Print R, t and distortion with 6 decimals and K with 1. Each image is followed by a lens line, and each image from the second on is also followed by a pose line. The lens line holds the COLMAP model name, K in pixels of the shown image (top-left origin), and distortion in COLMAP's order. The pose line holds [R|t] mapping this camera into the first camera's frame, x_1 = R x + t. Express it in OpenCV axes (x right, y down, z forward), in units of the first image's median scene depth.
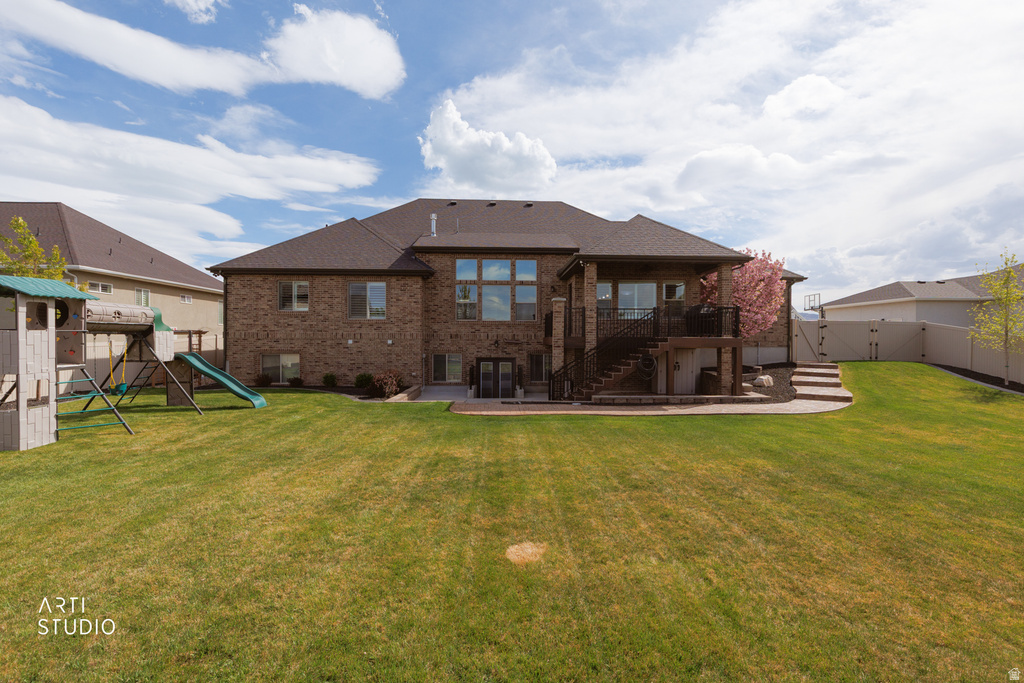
lens RADIAL K [[461.1, 0, 511.3], [0, 461.1, 346.1], [0, 0, 1]] dist [0.004298, -0.000108]
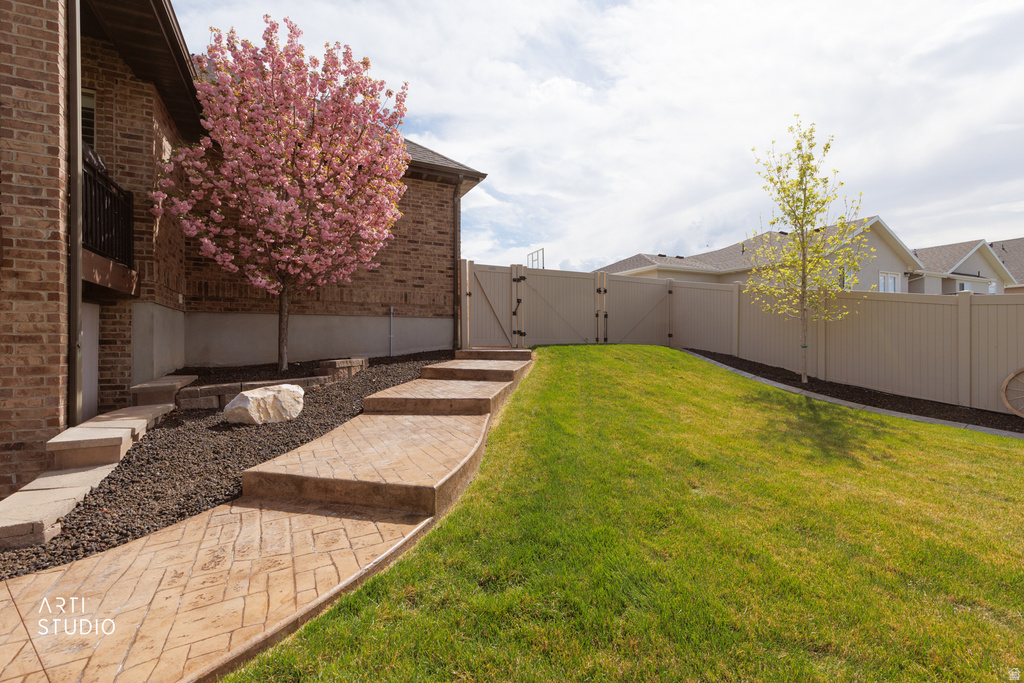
lens RADIAL K [[461.1, 0, 518.4], [0, 461.1, 339.7], [0, 0, 1]] dist [0.004298, -0.000108]
pose [[0.908994, -0.003331, 0.416797, 0.466343], [0.010315, 0.999842, -0.014507, 0.032676], [-0.416682, 0.017486, 0.908884, 0.543860]]
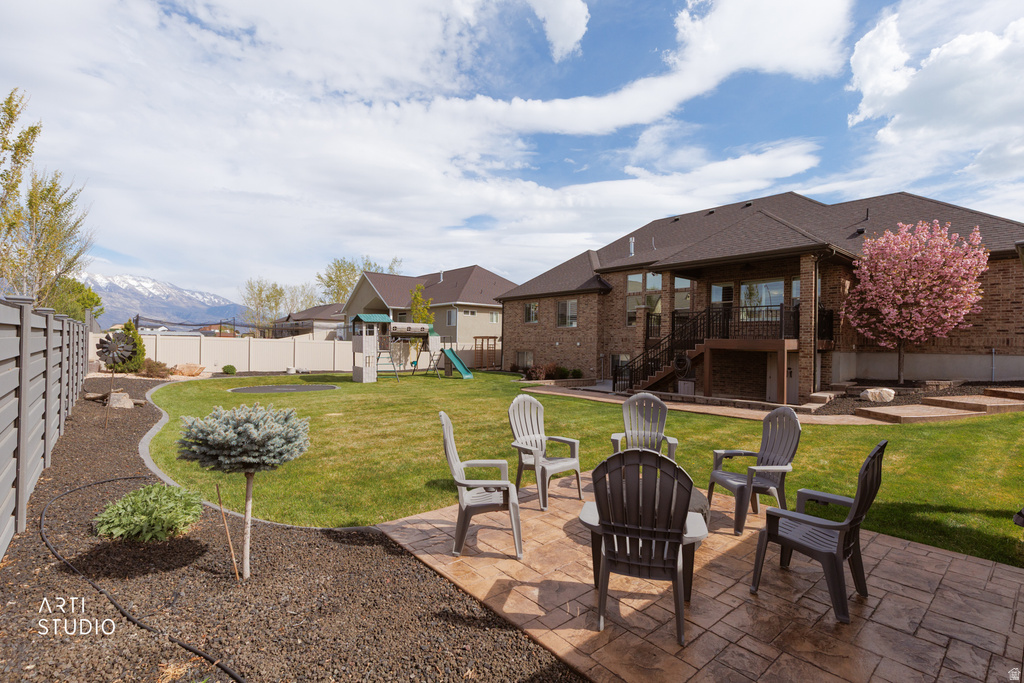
lens RADIAL K [[461.1, 0, 515.5], [0, 461.1, 343.3], [0, 0, 1]] dist [0.004298, -0.000108]
pose [[0.633213, 0.004372, -0.773965, 0.626034], [-0.021360, 0.999702, -0.011828, 0.007860], [0.773683, 0.024021, 0.633117, 0.020725]]
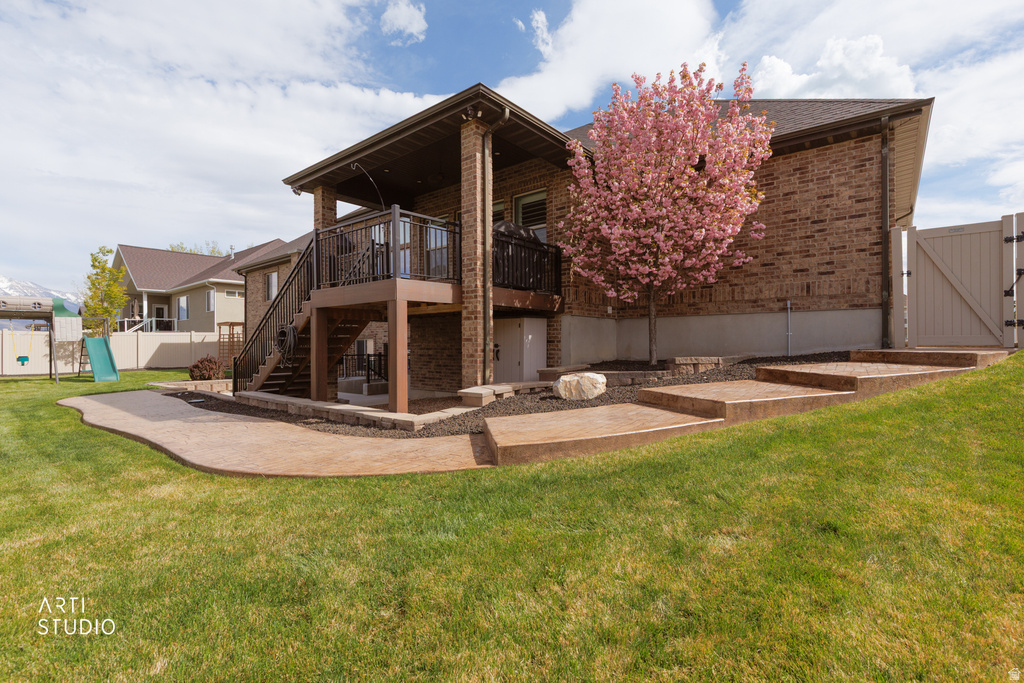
lens RADIAL K [[461.1, 0, 511.2], [0, 461.1, 339.9], [0, 0, 1]] dist [0.004298, -0.000108]
pose [[0.752472, -0.013860, -0.658478, 0.626811], [-0.000142, 0.999775, -0.021206, 0.035353], [0.658624, 0.016051, 0.752301, 0.540974]]
